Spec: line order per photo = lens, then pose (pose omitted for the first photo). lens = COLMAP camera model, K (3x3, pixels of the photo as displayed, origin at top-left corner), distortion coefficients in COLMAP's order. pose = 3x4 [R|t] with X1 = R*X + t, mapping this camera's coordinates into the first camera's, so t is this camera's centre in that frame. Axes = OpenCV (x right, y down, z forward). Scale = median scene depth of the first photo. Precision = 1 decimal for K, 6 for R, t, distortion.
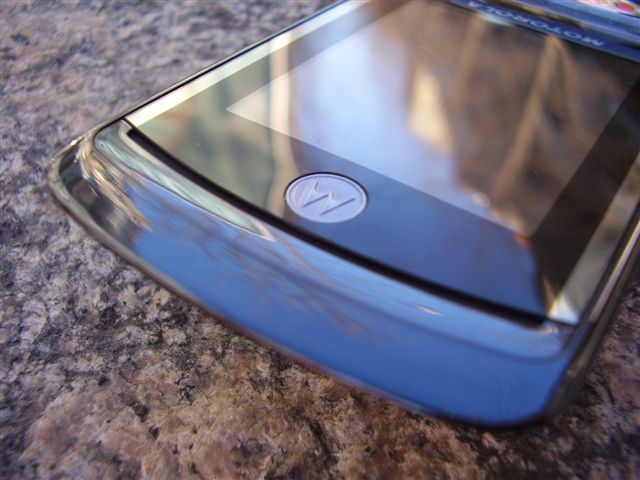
lens RADIAL K [[708.4, 0, 320.0], [0, 708.4, 240.0], [0, 0, 1]] dist [-0.128554, 0.028112]
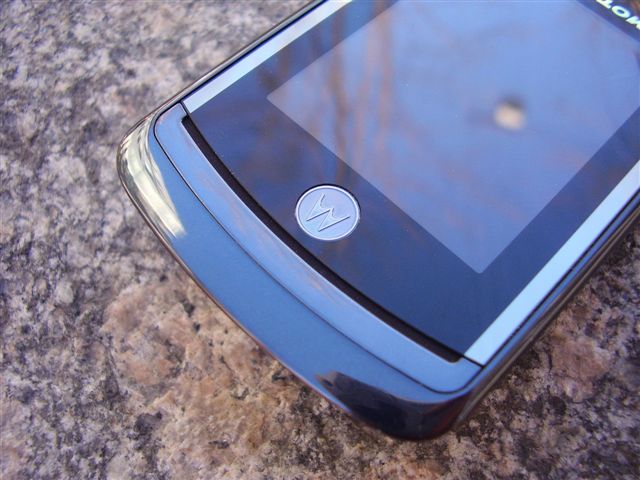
lens RADIAL K [[708.4, 0, 320.0], [0, 708.4, 240.0], [0, 0, 1]] dist [-0.128554, 0.028112]
pose [[0.982042, 0.151237, -0.112789, 0.116049], [-0.100889, 0.926146, 0.363421, -0.377038], [0.159421, -0.345516, 0.924772, -0.147647]]
